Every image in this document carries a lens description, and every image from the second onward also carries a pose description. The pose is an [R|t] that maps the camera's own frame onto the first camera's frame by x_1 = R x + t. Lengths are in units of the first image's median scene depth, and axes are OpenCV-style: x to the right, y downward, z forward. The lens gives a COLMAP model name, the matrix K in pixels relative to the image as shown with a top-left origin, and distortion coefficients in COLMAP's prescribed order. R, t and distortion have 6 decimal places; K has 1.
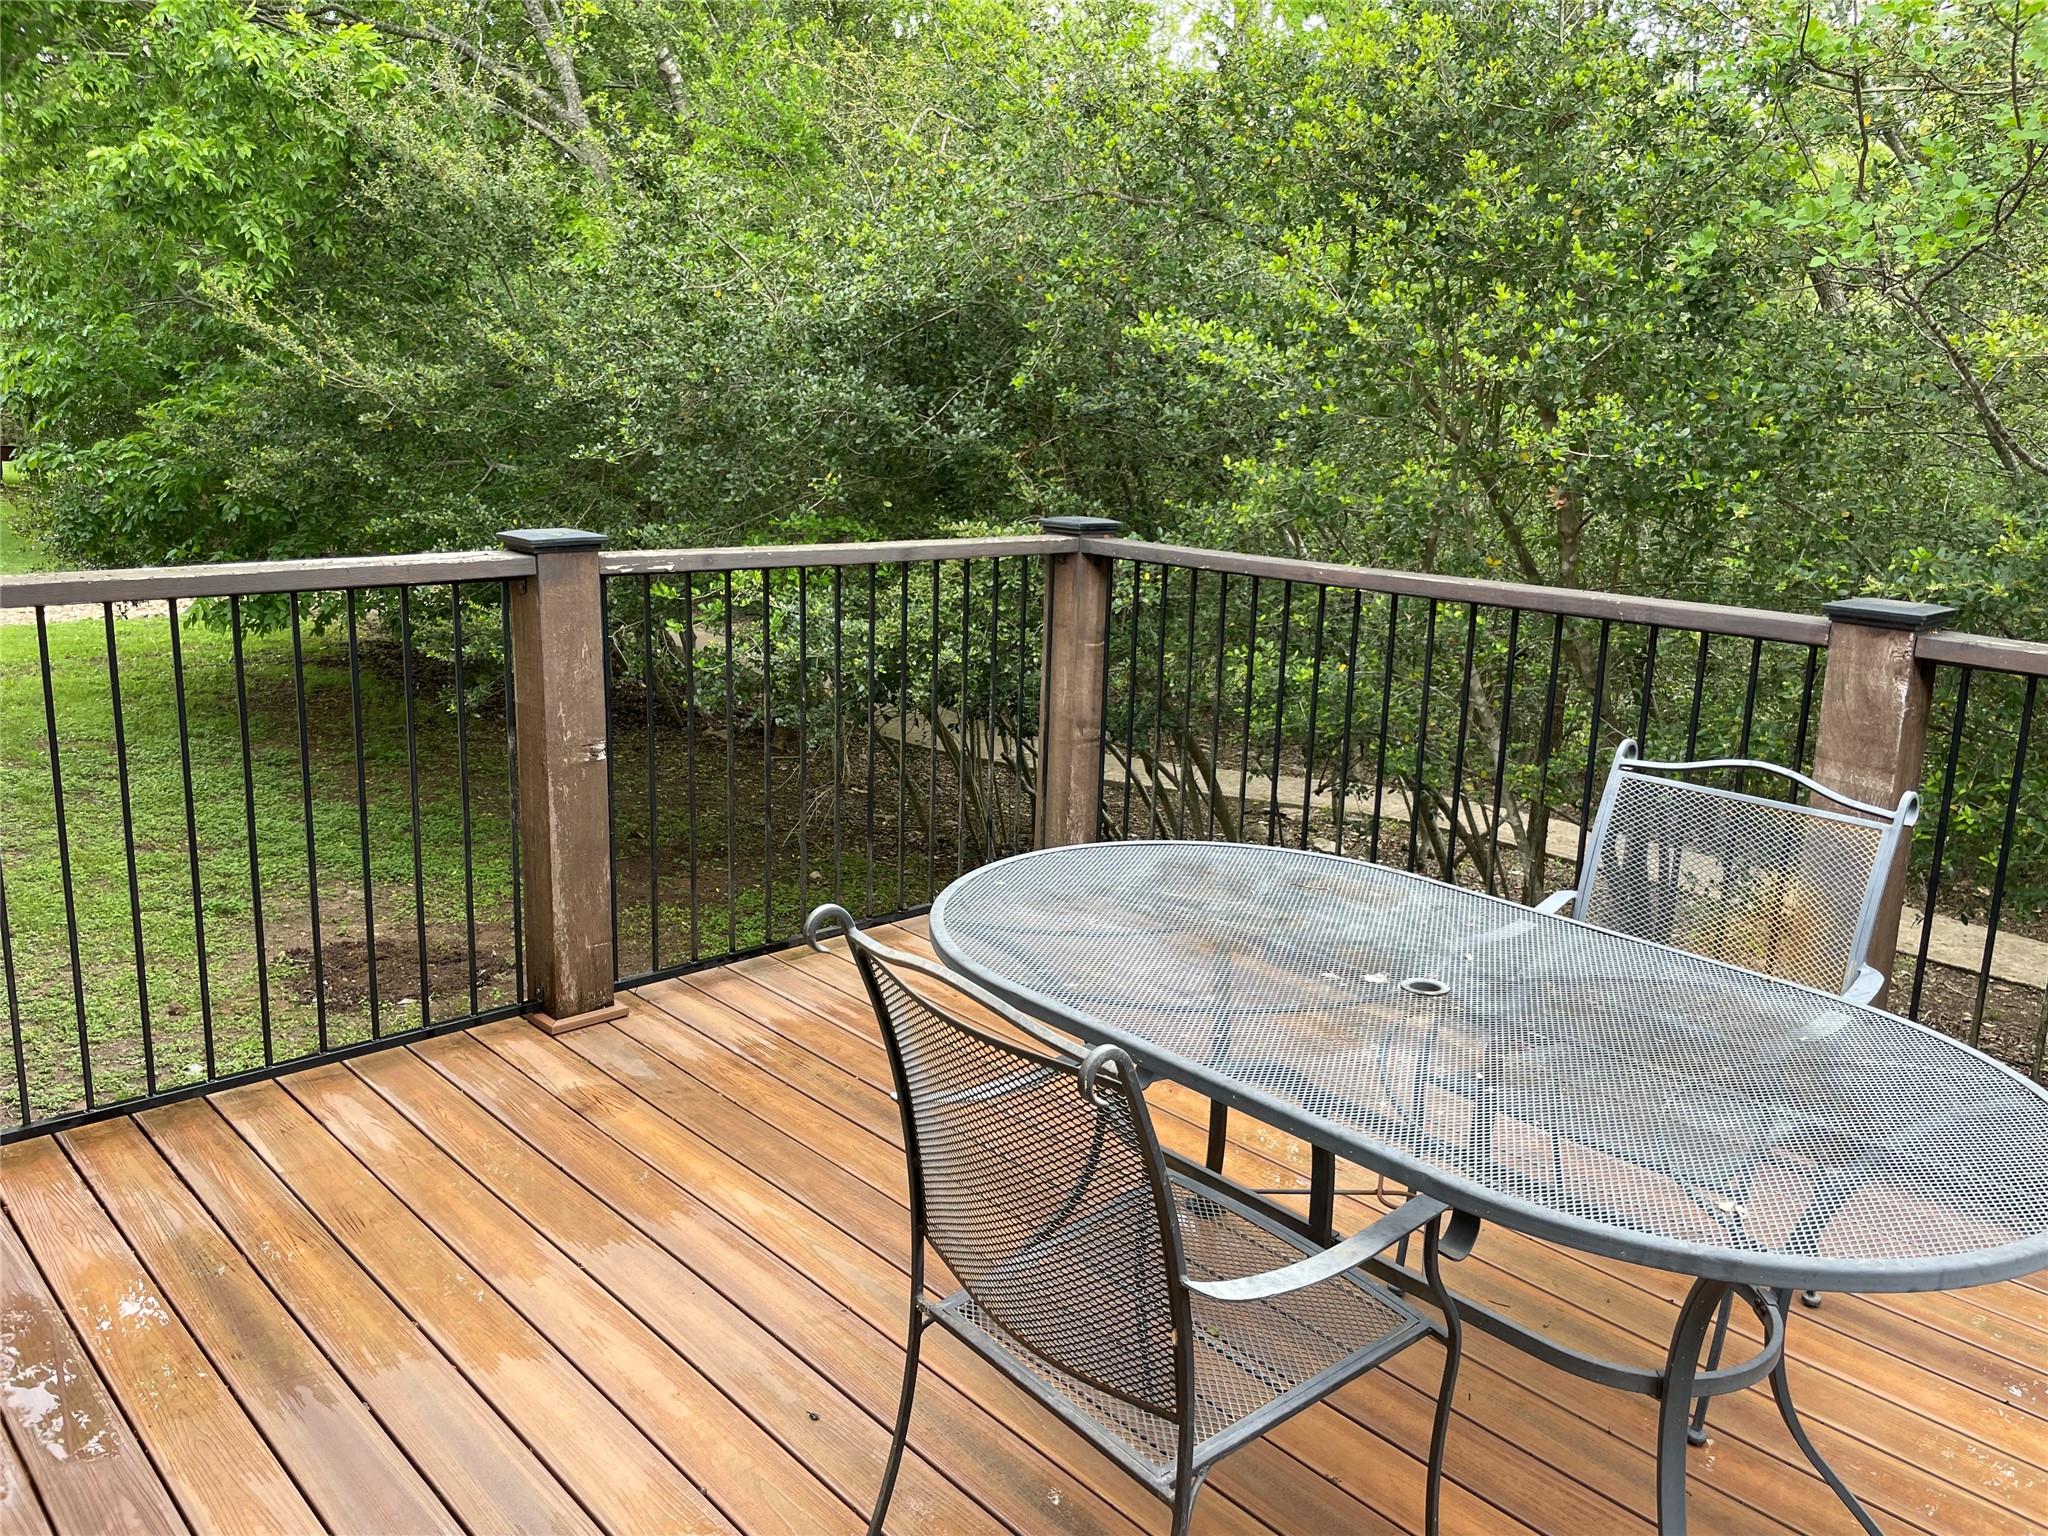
lens RADIAL K [[1589.7, 0, 1030.8], [0, 1589.7, 756.3], [0, 0, 1]] dist [0.094241, -0.137510]
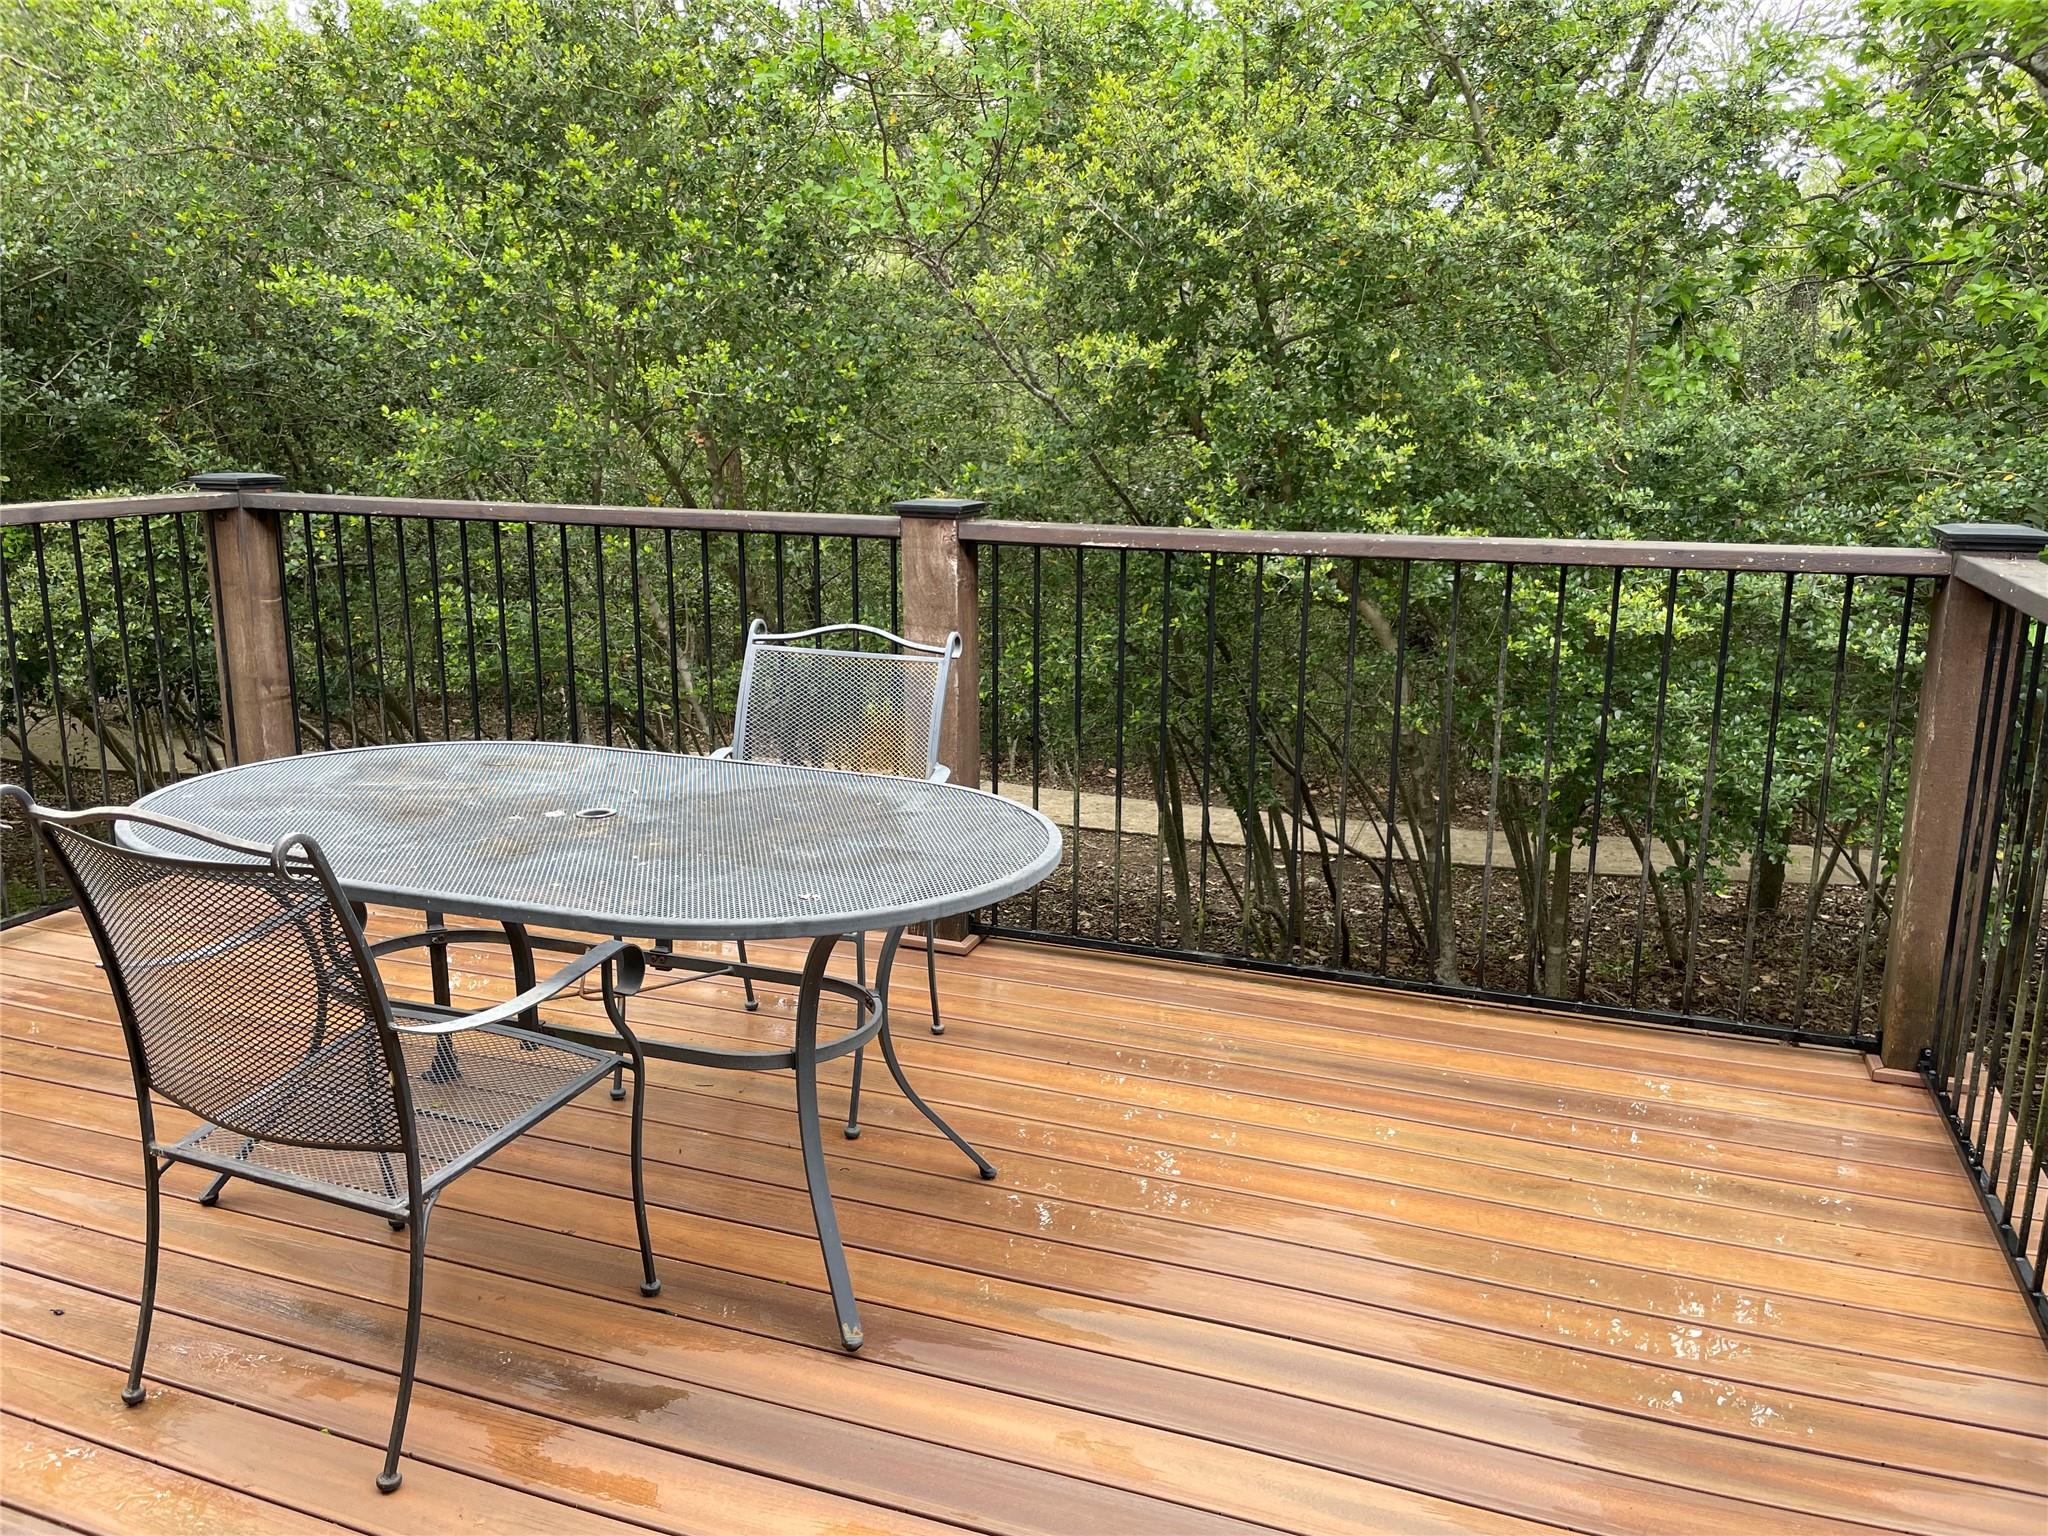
lens RADIAL K [[1589.7, 0, 1030.8], [0, 1589.7, 756.3], [0, 0, 1]] dist [0.094241, -0.137510]
pose [[0.887565, -0.122689, 0.444044, 0.002659], [0.118424, 0.992257, 0.037453, 0.048432], [-0.445200, 0.019344, 0.895222, -0.120023]]
